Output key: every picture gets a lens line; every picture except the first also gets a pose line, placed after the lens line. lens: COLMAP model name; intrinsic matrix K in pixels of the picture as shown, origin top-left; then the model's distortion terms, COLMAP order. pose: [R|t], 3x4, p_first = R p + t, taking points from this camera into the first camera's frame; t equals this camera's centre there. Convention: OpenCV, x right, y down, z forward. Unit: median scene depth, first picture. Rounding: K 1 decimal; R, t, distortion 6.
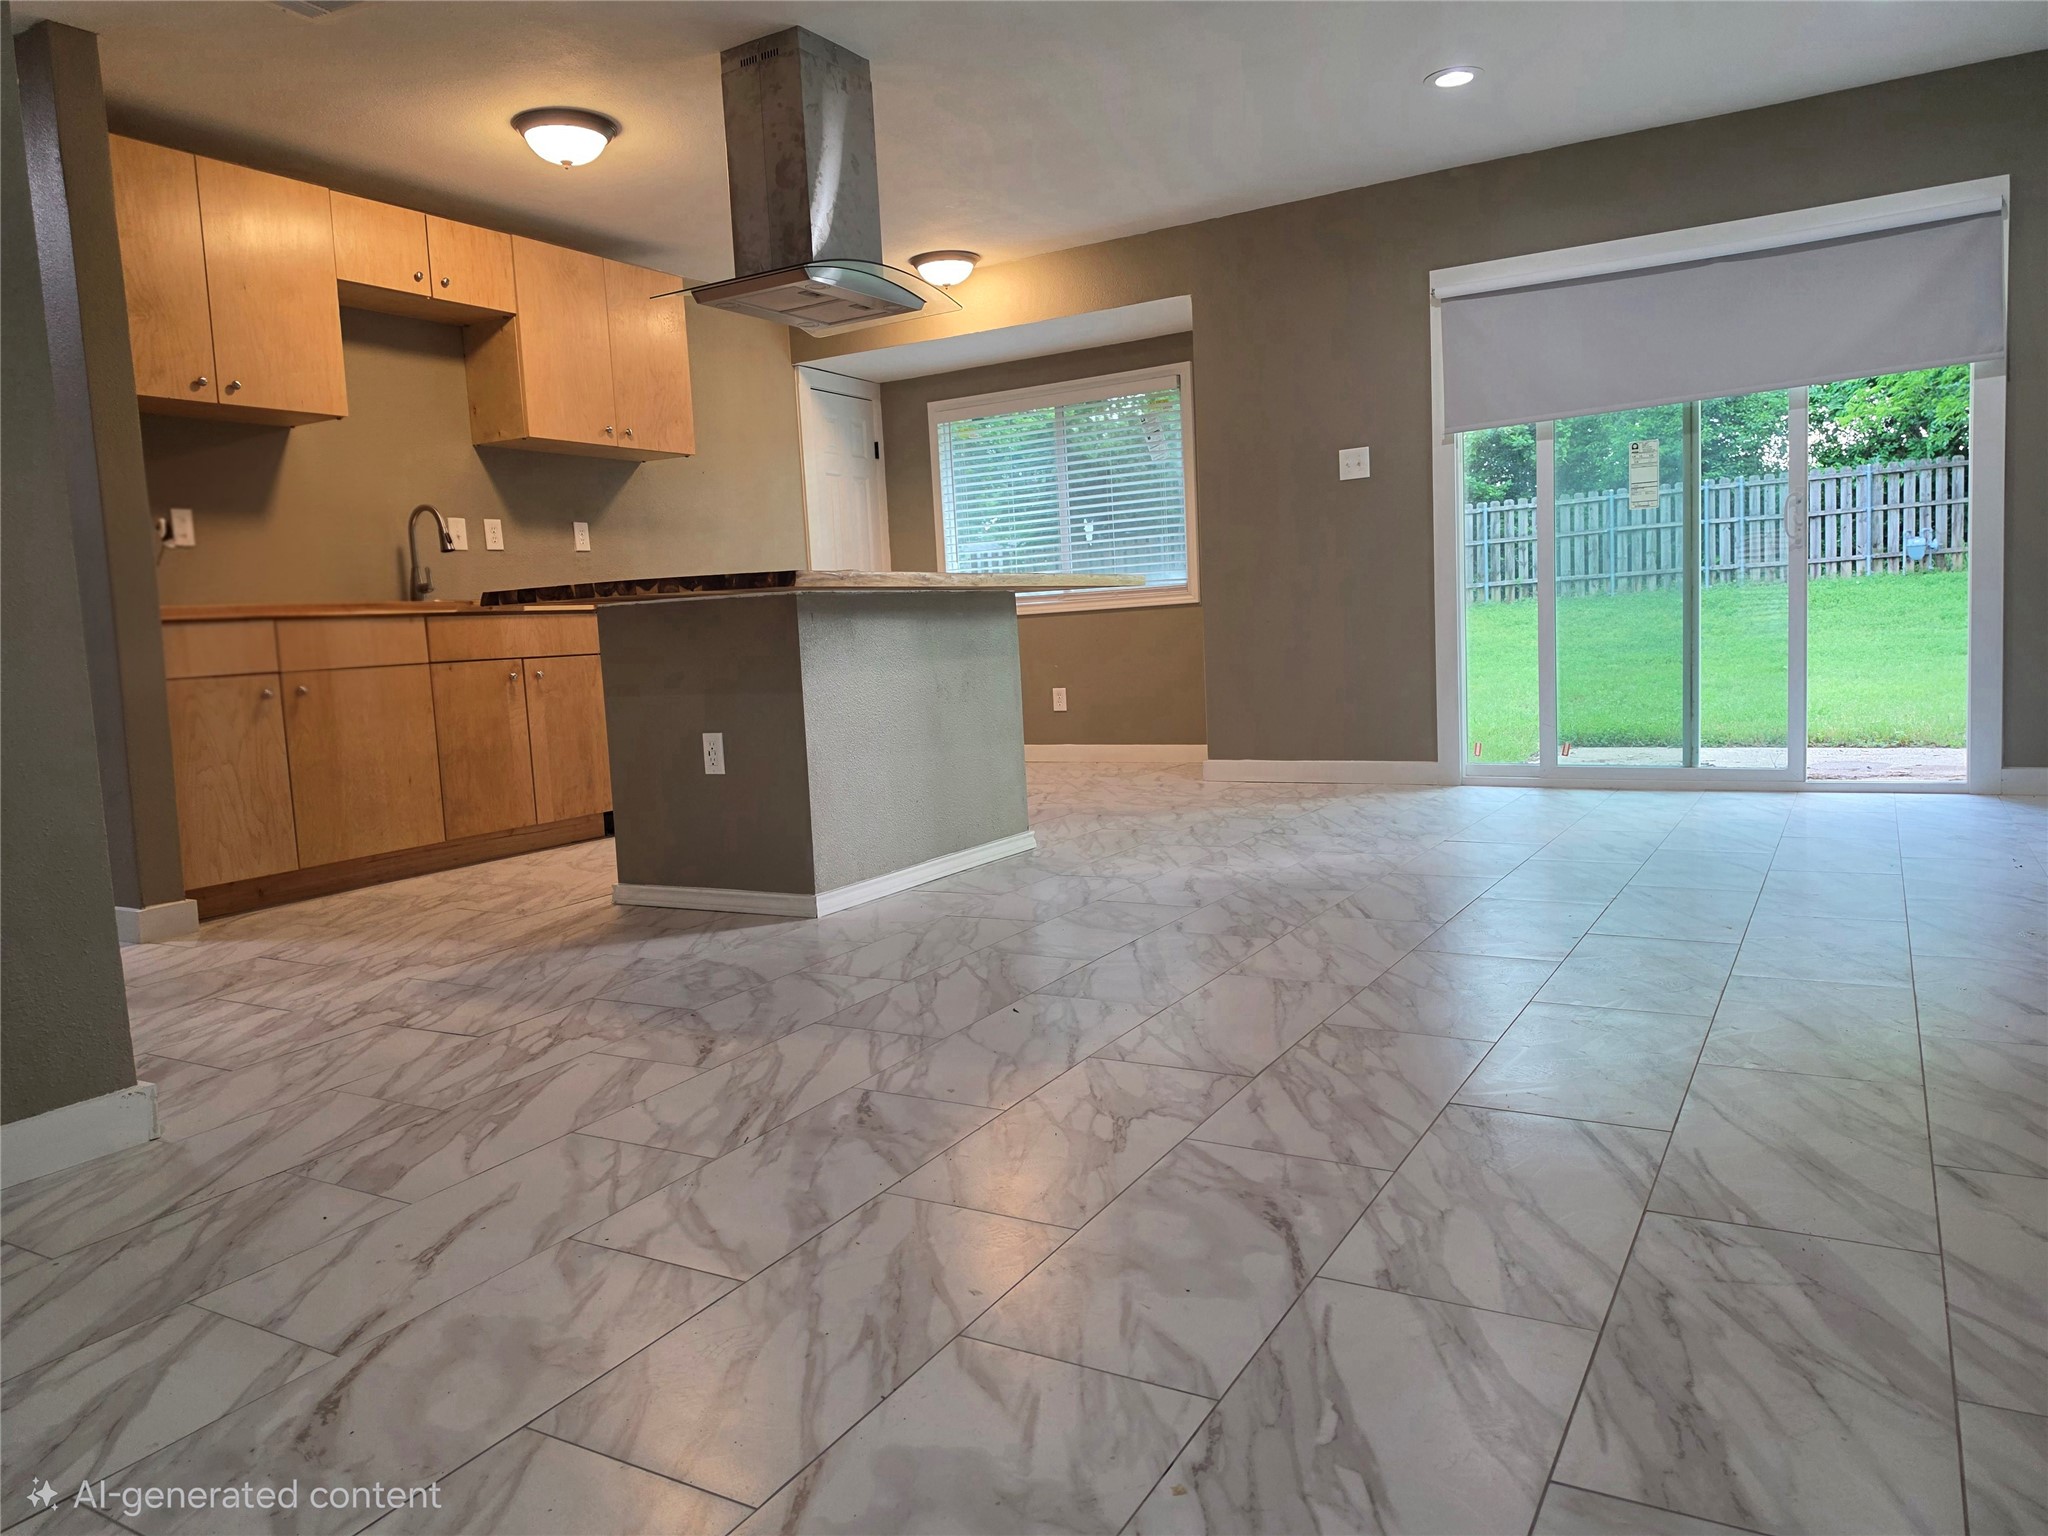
lens RADIAL K [[1406.8, 0, 1010.1], [0, 1406.8, 764.9], [0, 0, 1]] dist [0.108675, -0.178336]
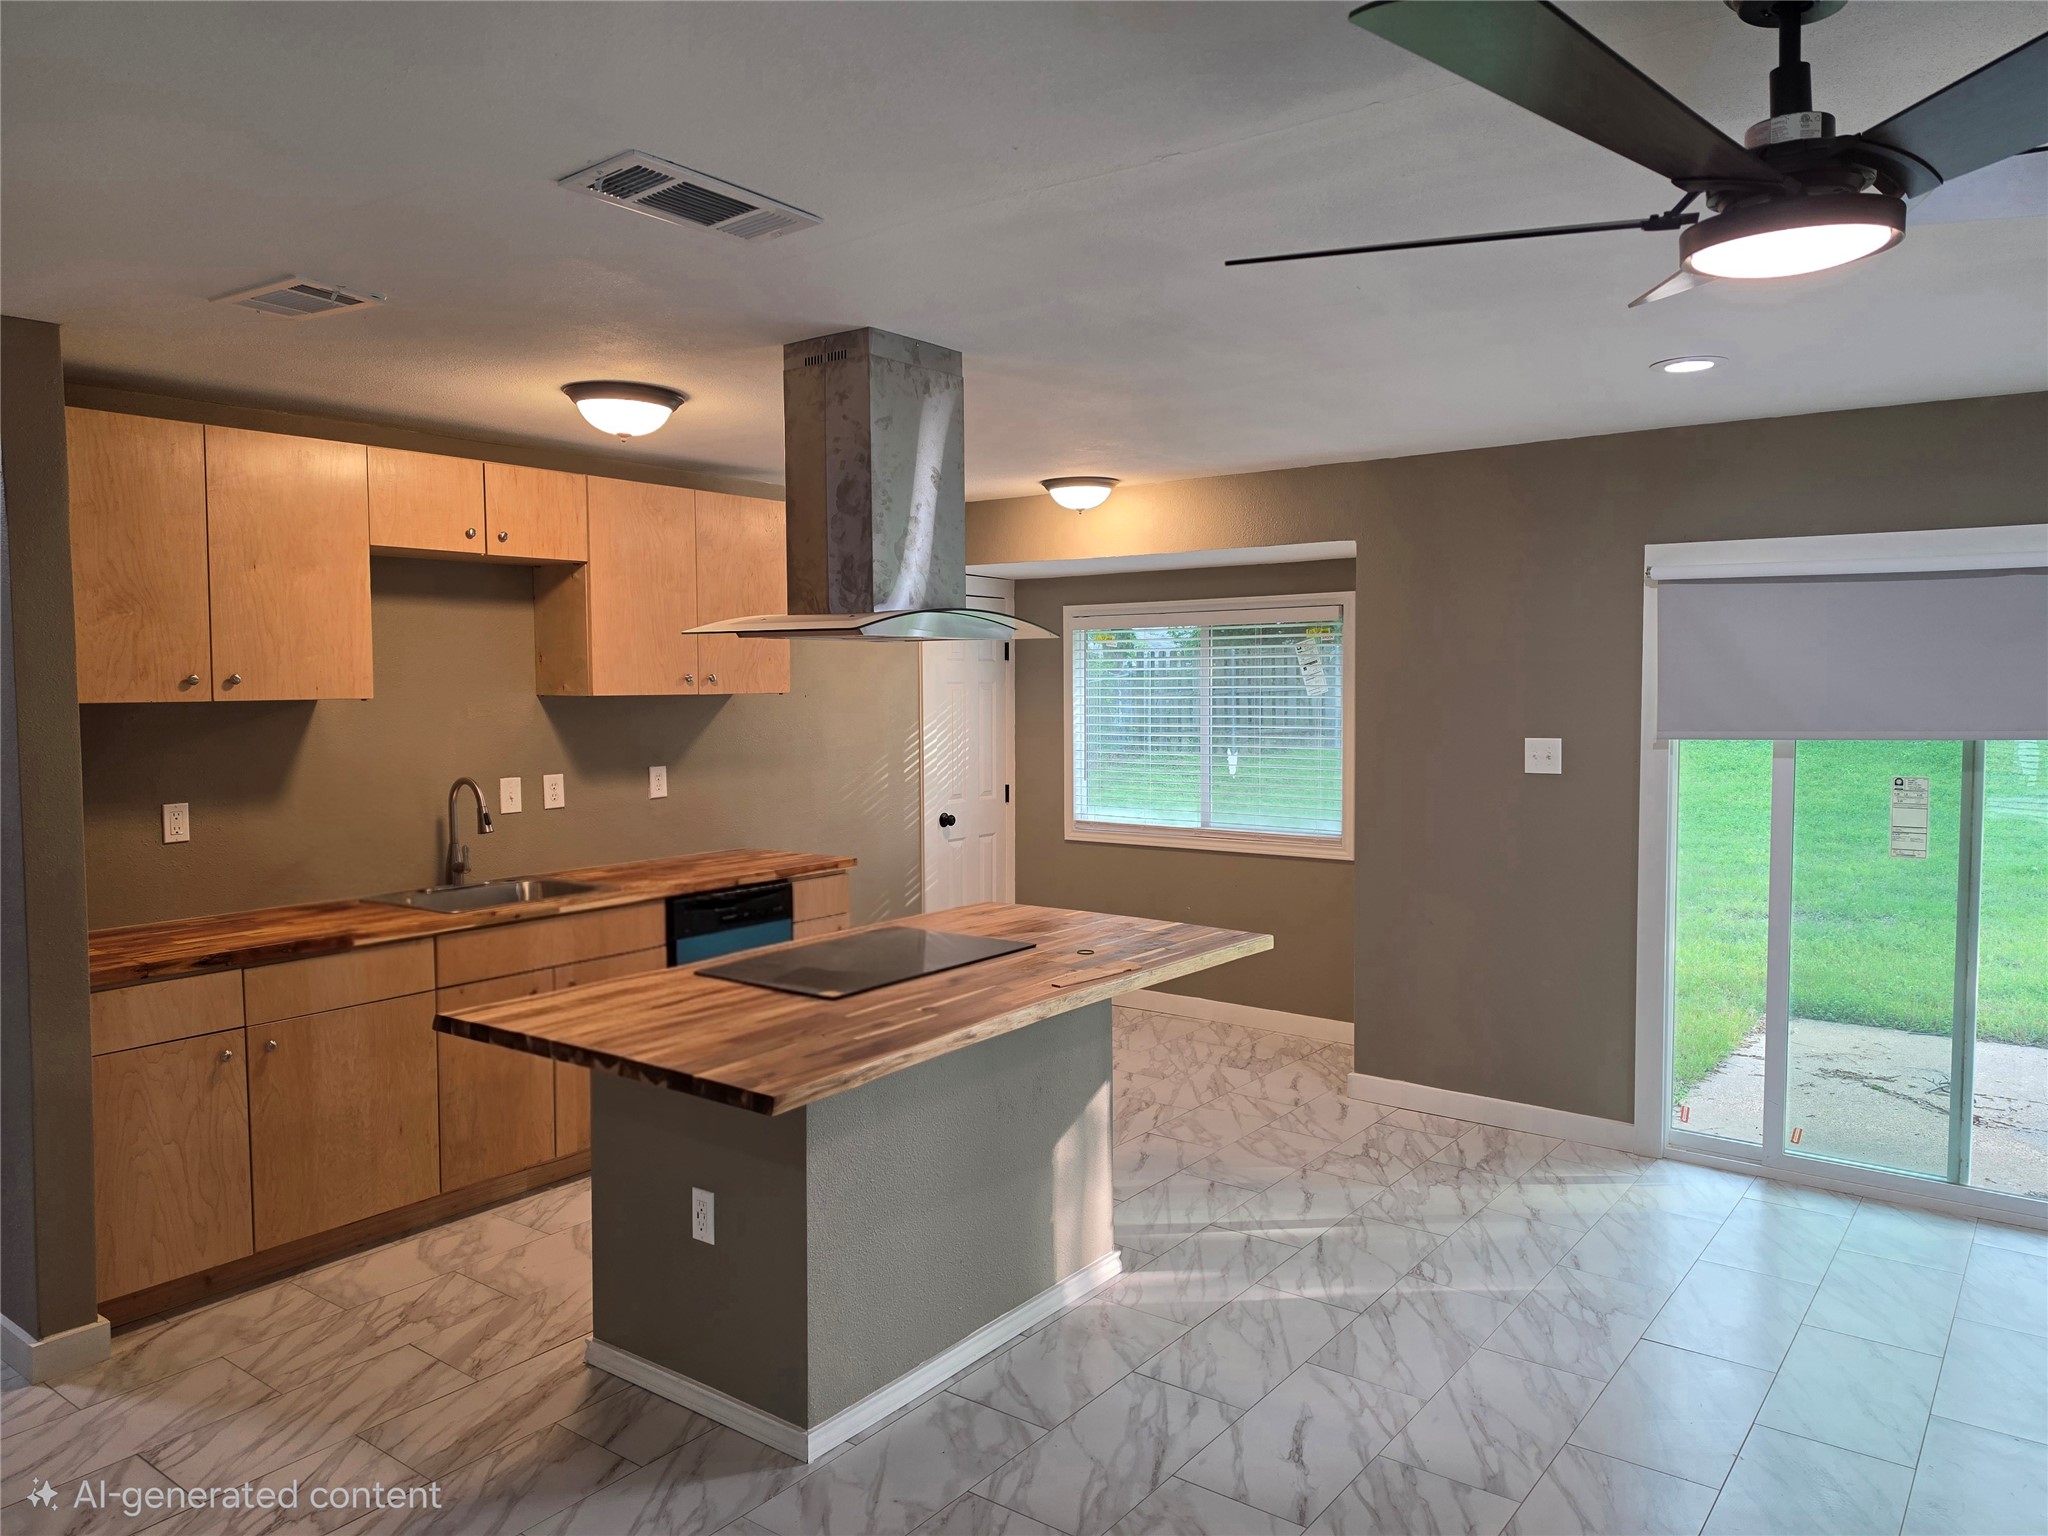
lens RADIAL K [[1398.9, 0, 1046.9], [0, 1398.9, 755.2], [0, 0, 1]] dist [0.104763, -0.160248]
pose [[0.993892, 0.052851, -0.096874, 0.044029], [-0.056784, 0.997651, -0.038309, -0.230879], [0.094622, 0.043576, 0.994559, 0.194589]]
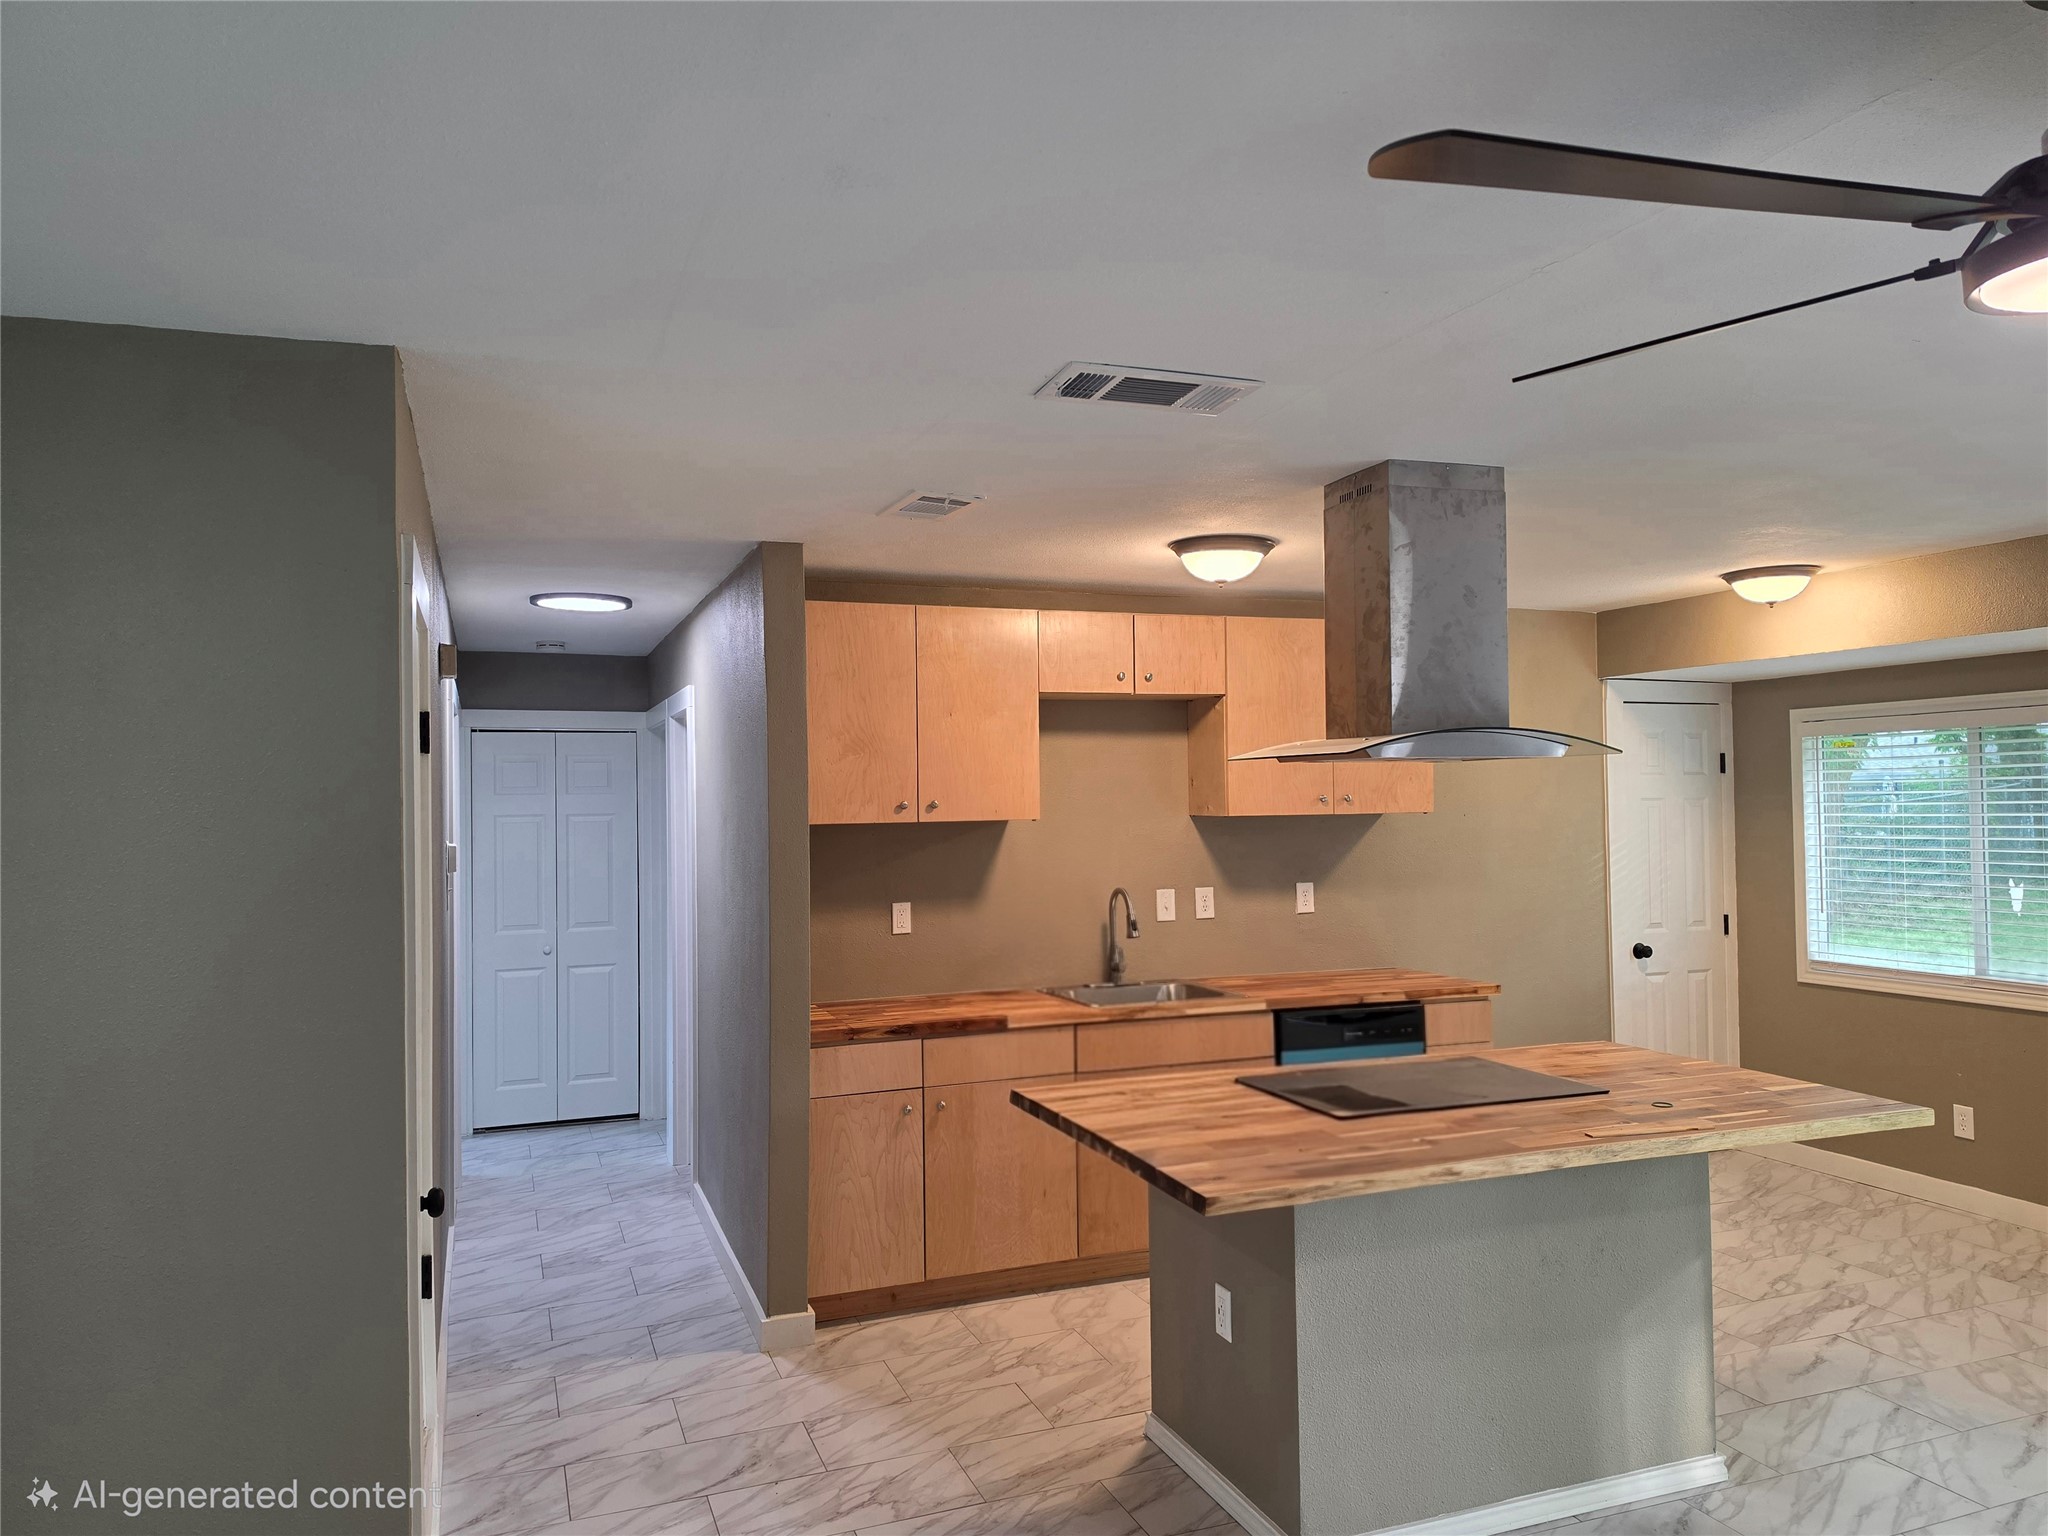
lens RADIAL K [[1409.4, 0, 1033.2], [0, 1409.4, 764.3], [0, 0, 1]] dist [0.095755, -0.145355]
pose [[0.781029, 0.024527, -0.624013, 0.208167], [-0.087805, 0.993615, -0.070844, -0.244037], [0.618291, 0.110123, 0.778196, 0.216257]]
